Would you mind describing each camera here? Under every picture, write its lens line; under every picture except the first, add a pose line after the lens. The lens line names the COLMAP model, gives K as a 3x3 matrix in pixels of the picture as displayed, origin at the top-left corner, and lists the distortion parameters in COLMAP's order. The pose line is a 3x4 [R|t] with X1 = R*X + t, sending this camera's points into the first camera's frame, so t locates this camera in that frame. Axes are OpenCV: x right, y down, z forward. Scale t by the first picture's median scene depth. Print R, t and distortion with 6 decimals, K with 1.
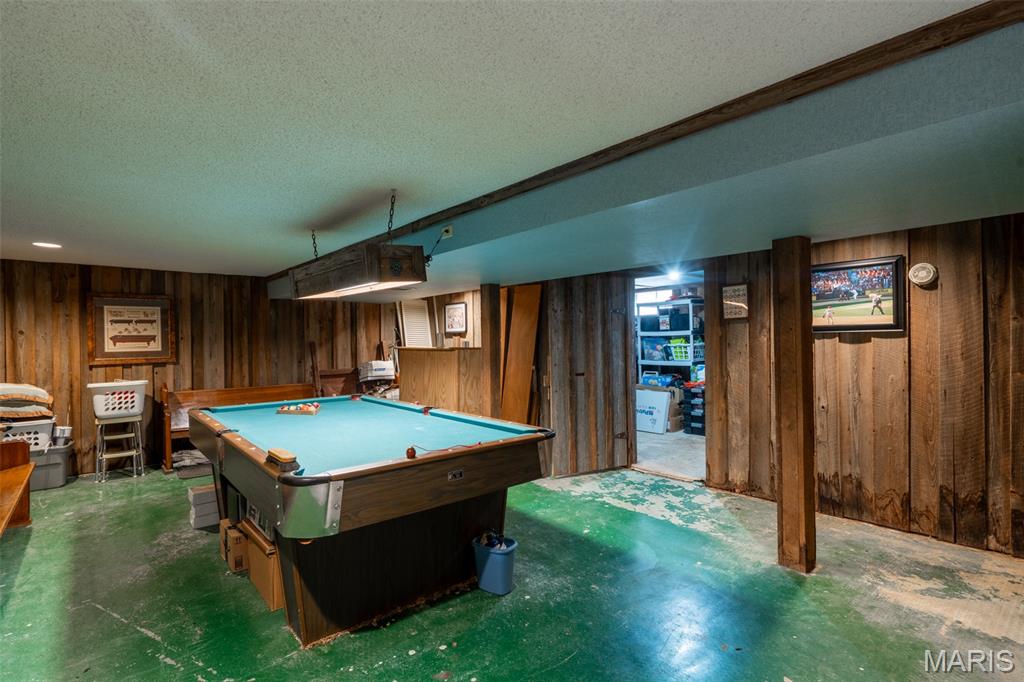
lens RADIAL K [[470.3, 0, 509.9], [0, 470.3, 337.7], [0, 0, 1]] dist [-0.002767, -0.001081]
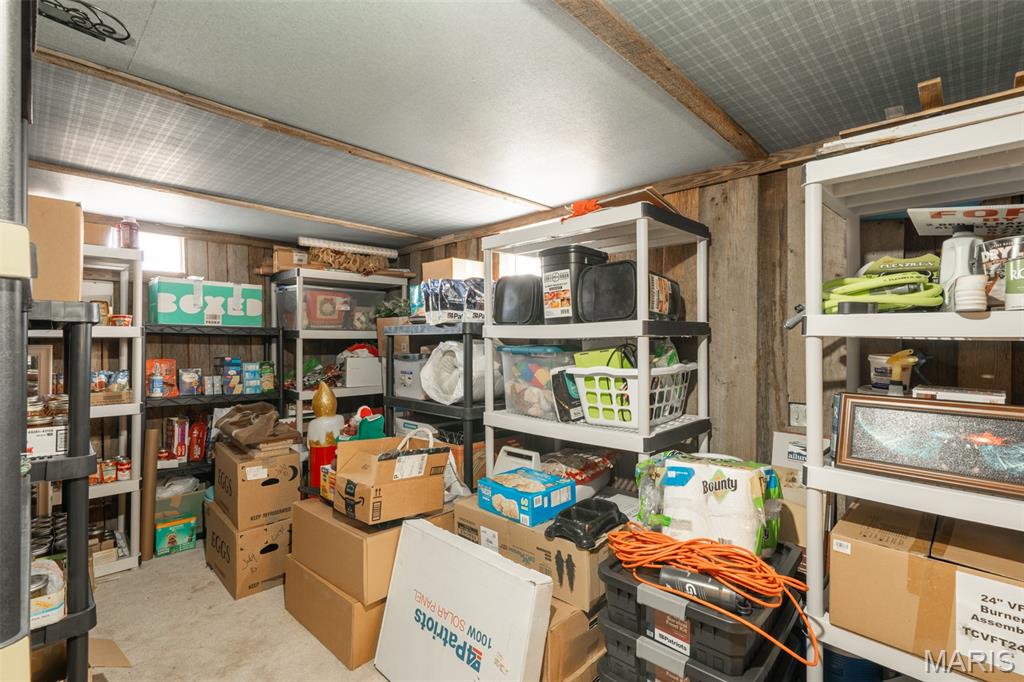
lens RADIAL K [[470.3, 0, 513.4], [0, 470.3, 341.8], [0, 0, 1]] dist [-0.002767, -0.001081]
pose [[0.996409, 0.014334, 0.083444, 0.278524], [-0.014591, 0.999890, 0.002479, -0.002479], [-0.083400, -0.003687, 0.996509, 0.709202]]
